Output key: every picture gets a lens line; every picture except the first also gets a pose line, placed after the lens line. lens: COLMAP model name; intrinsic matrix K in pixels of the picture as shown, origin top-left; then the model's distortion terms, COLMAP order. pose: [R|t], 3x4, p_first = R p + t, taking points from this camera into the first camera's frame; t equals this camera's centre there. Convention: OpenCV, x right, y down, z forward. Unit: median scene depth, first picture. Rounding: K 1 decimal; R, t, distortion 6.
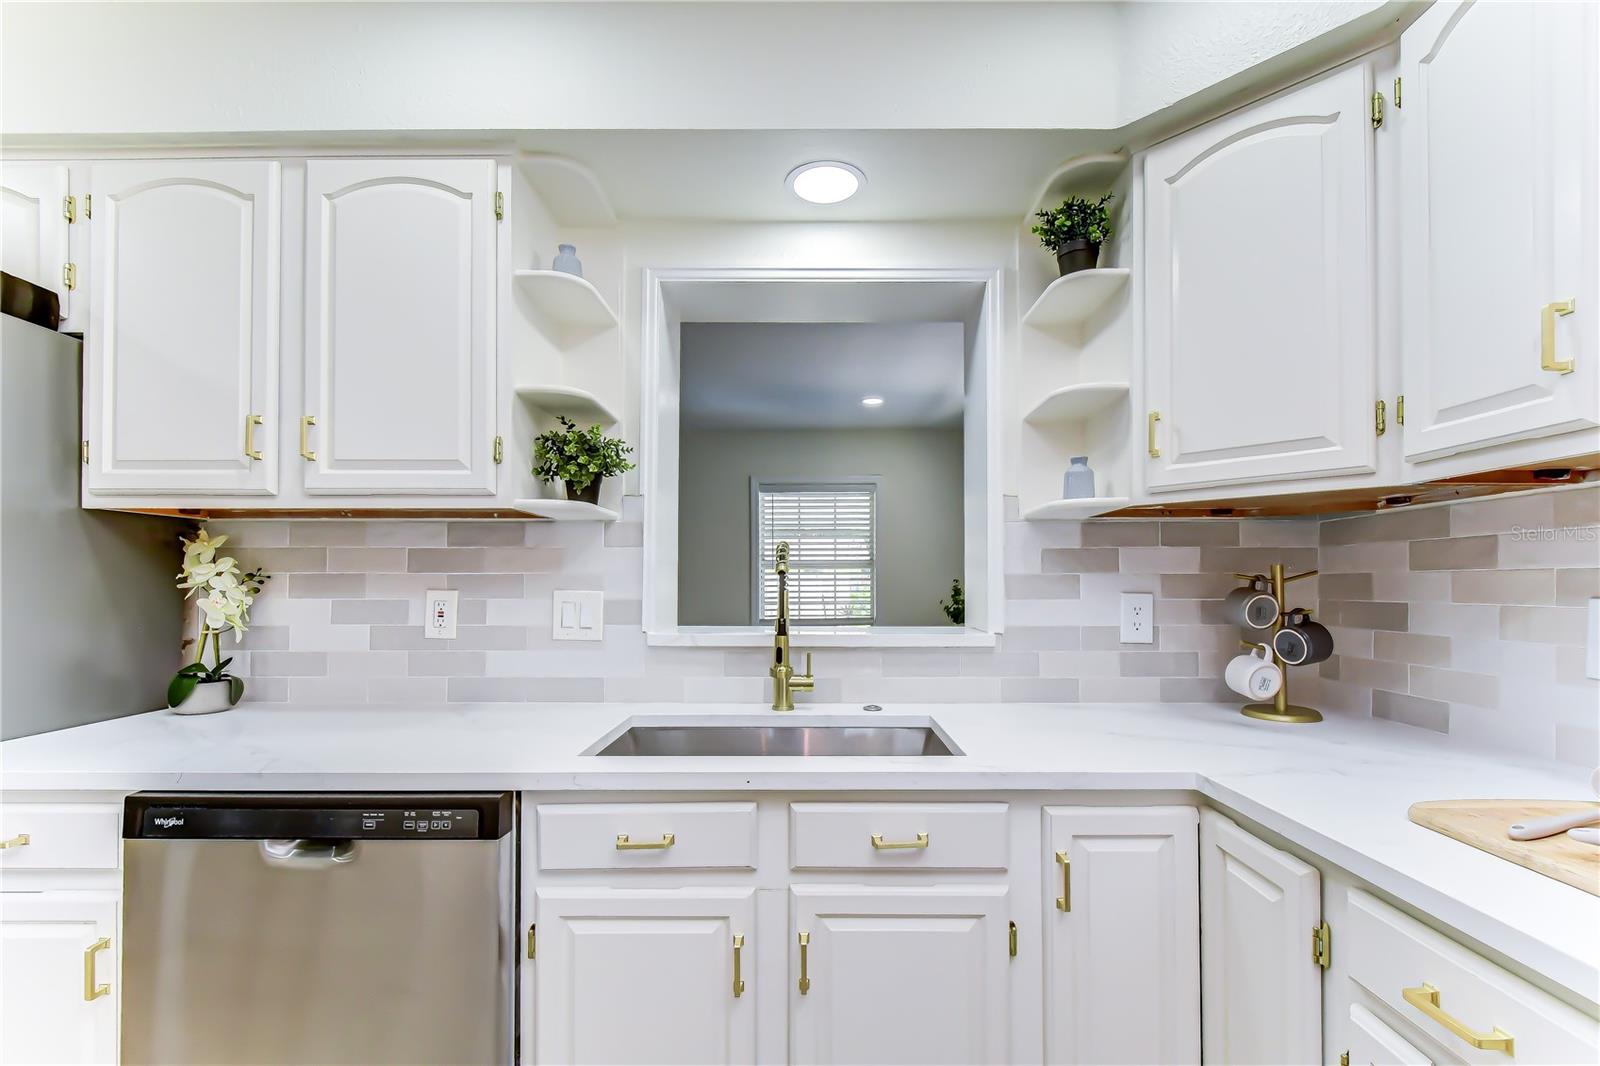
lens RADIAL K [[716.1, 0, 825.9], [0, 716.1, 582.1], [0, 0, 1]] dist [-0.000597, -0.002628]
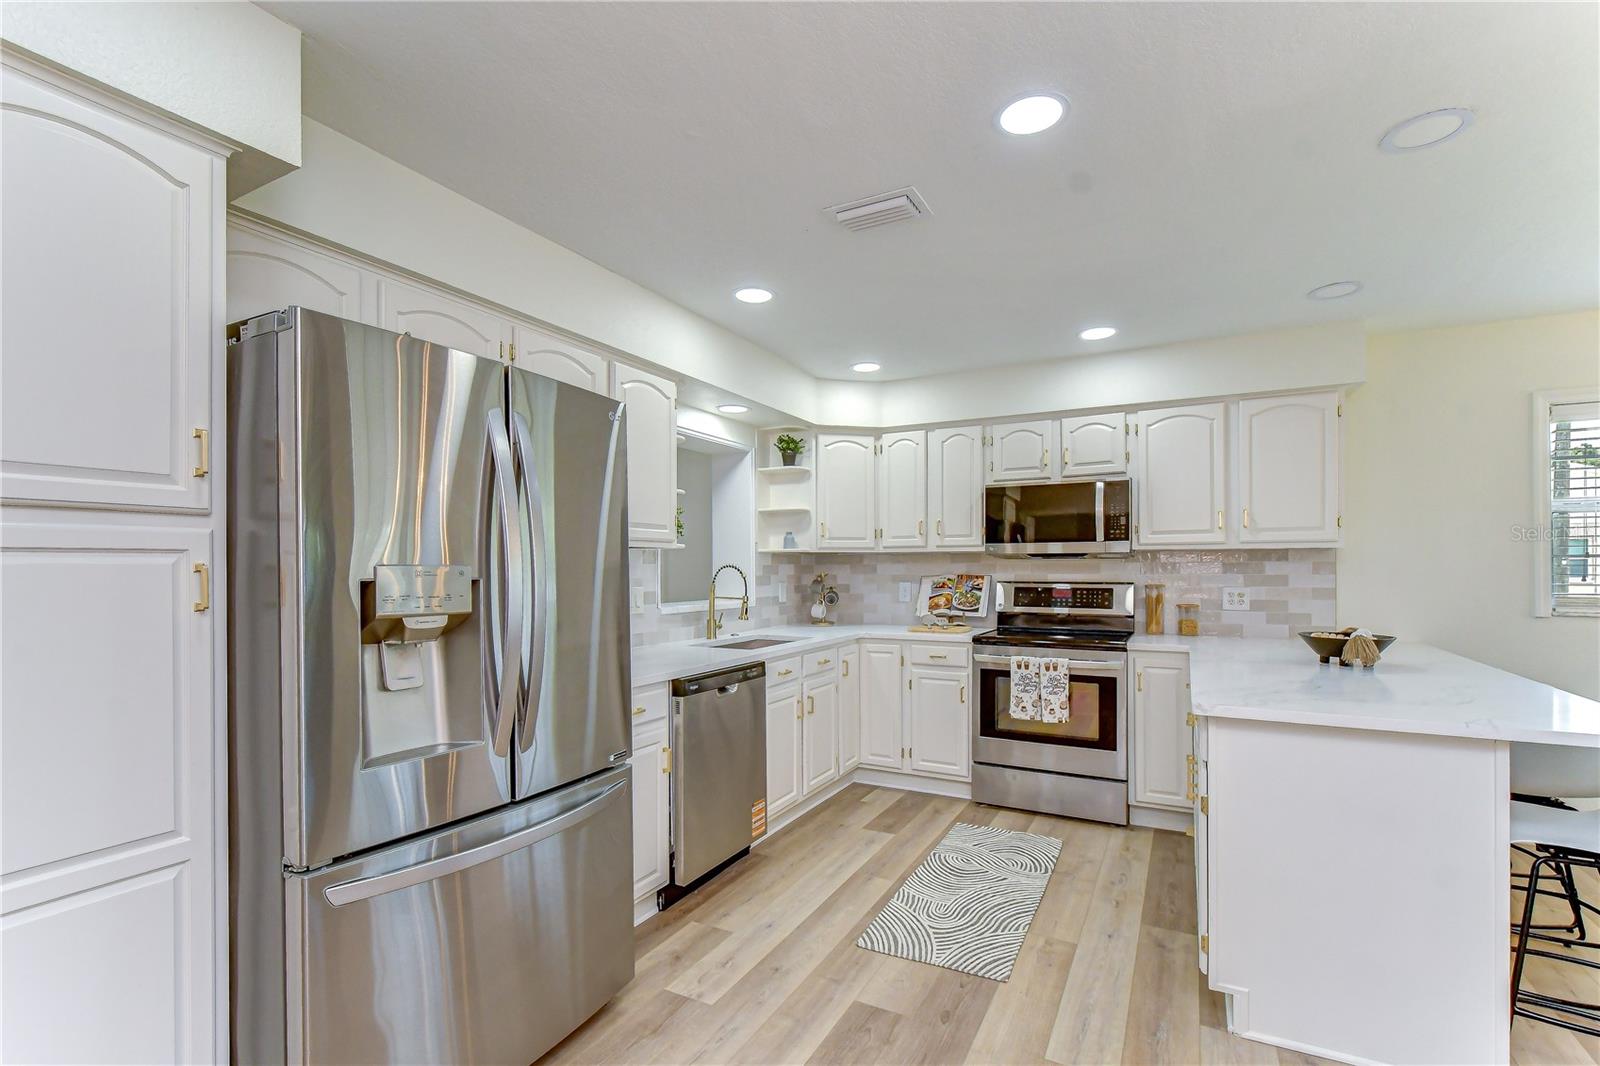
lens RADIAL K [[716.1, 0, 799.4], [0, 716.1, 570.8], [0, 0, 1]] dist [-0.000597, -0.002628]
pose [[0.476630, -0.003977, 0.879095, -1.965535], [0.000298, 0.999990, 0.004362, -0.042504], [-0.879104, -0.001817, 0.476626, -0.303060]]
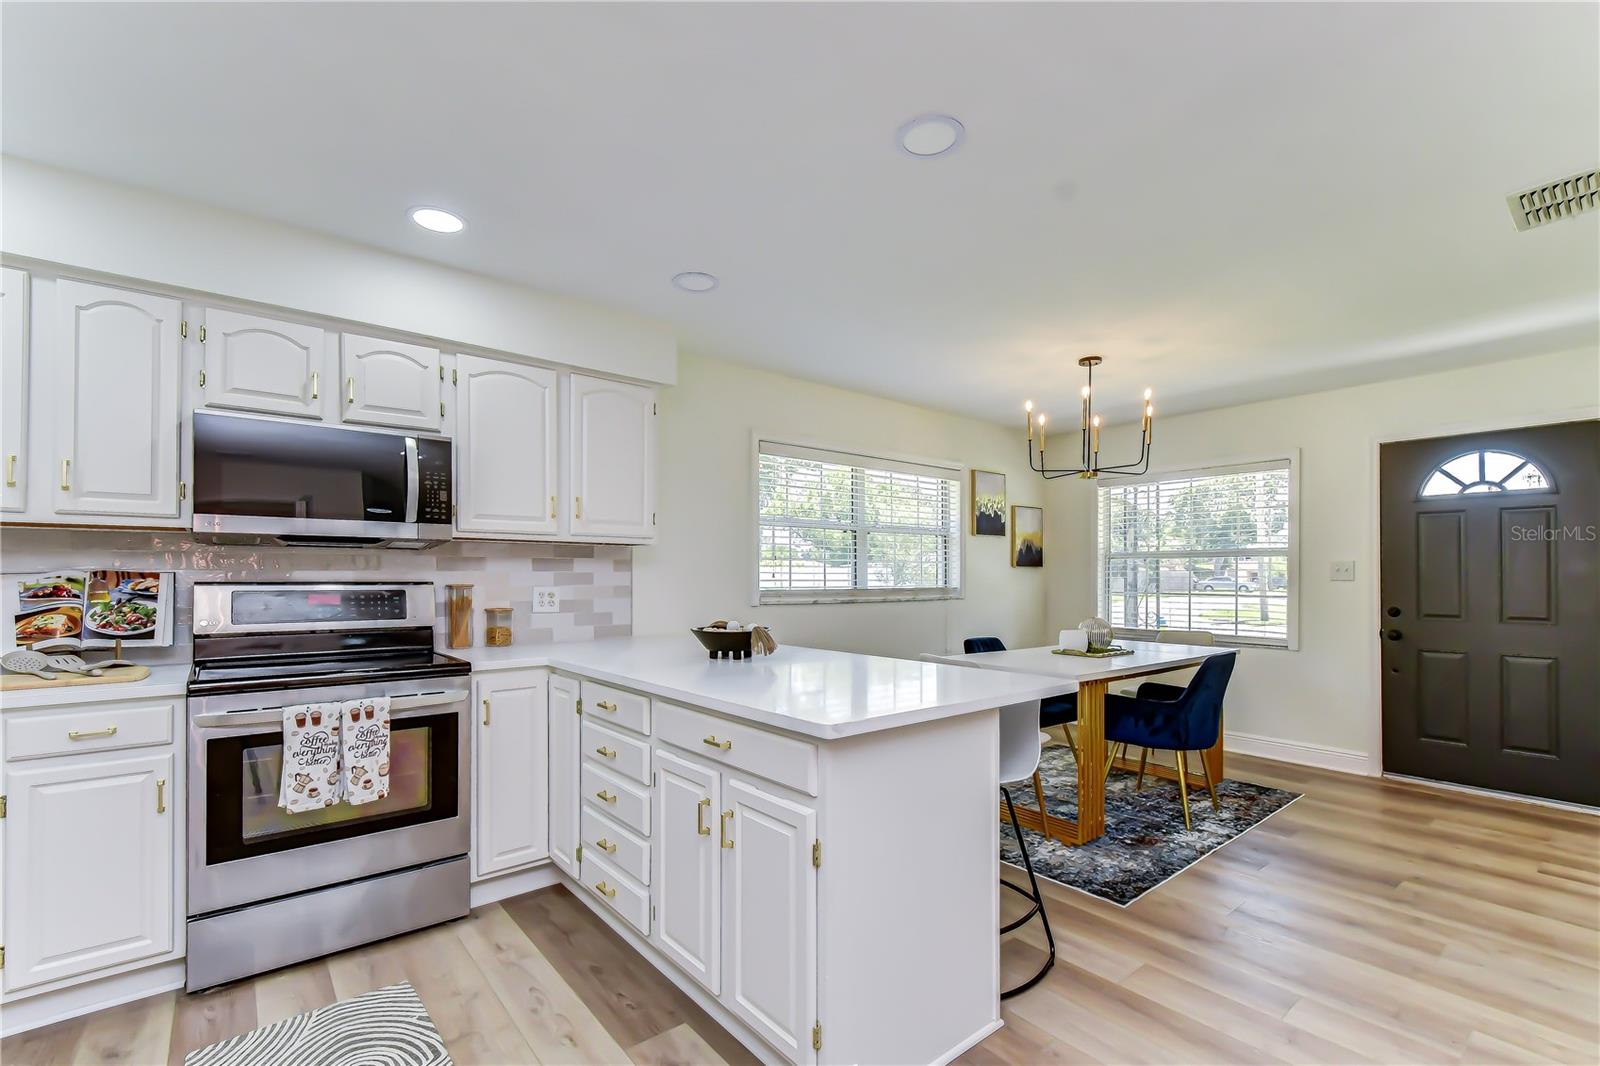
lens RADIAL K [[716.1, 0, 824.9], [0, 716.1, 567.3], [0, 0, 1]] dist [-0.000597, -0.002628]
pose [[-0.641899, 0.013336, 0.766673, -1.302735], [0.000668, 0.999858, -0.016833, 0.003306], [-0.766789, -0.010292, -0.641817, 0.271057]]
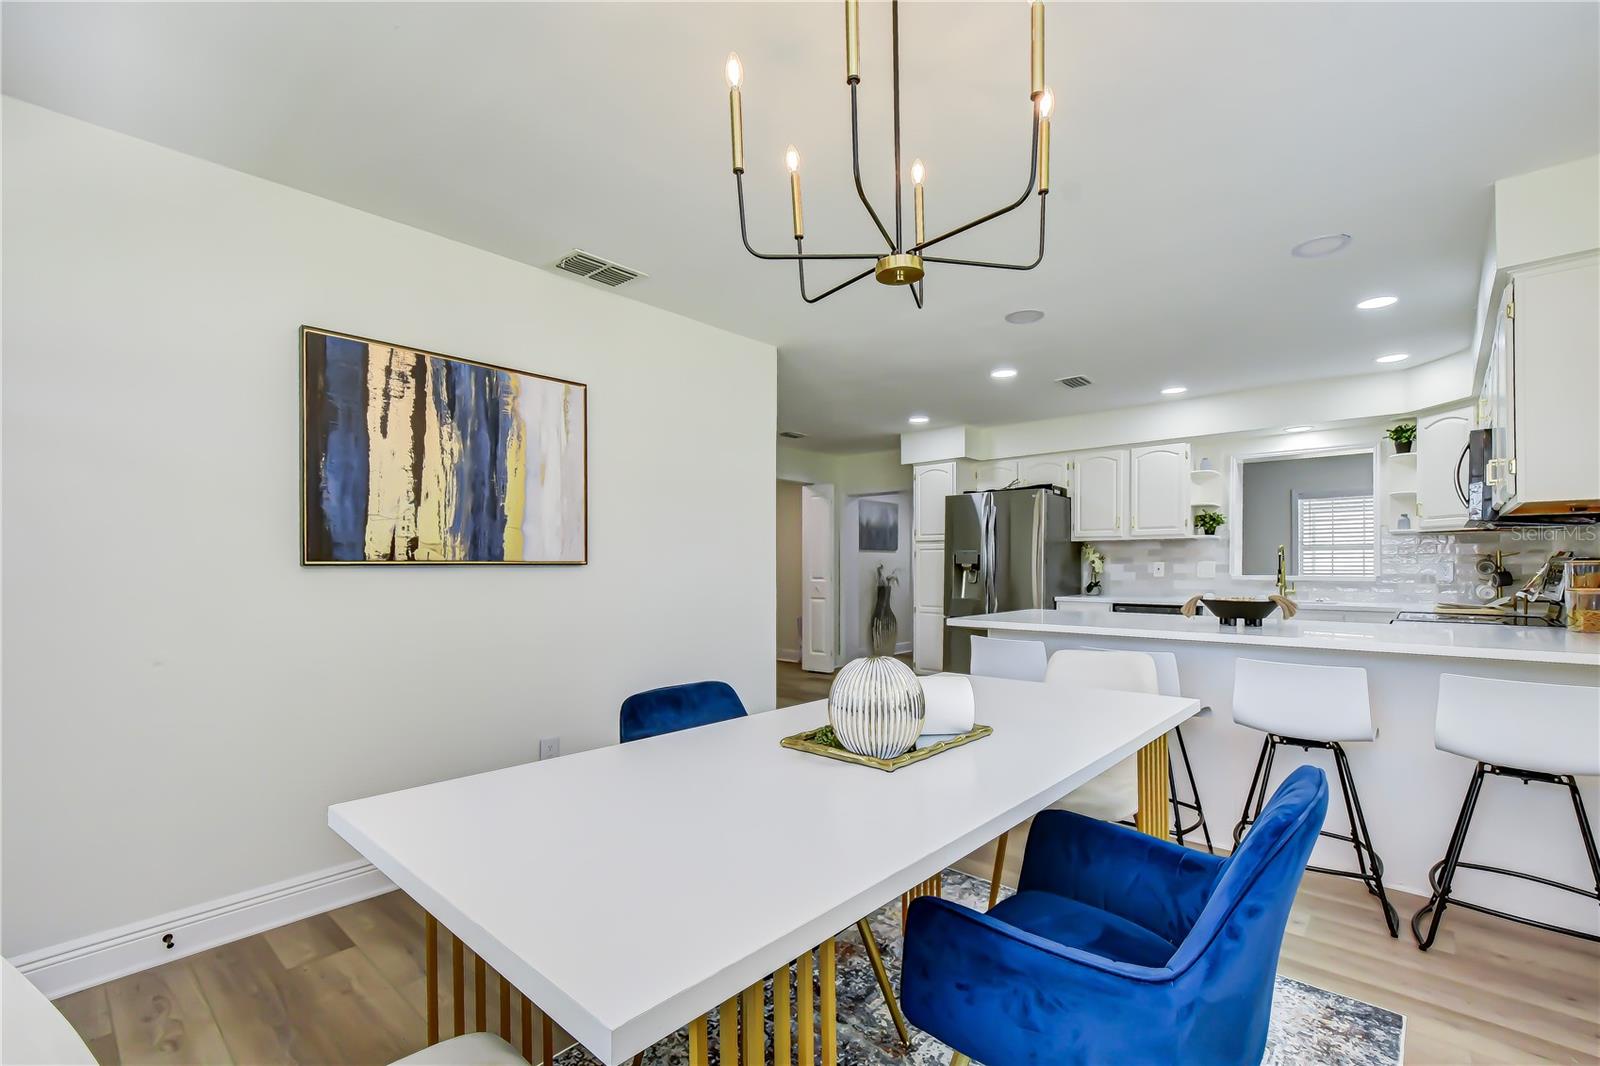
lens RADIAL K [[716.1, 0, 797.7], [0, 716.1, 569.0], [0, 0, 1]] dist [-0.000597, -0.002628]
pose [[0.737948, 0.002047, -0.674855, 0.495241], [0.003838, 0.999967, 0.007230, 0.015817], [0.674847, -0.007925, 0.737915, -2.776583]]
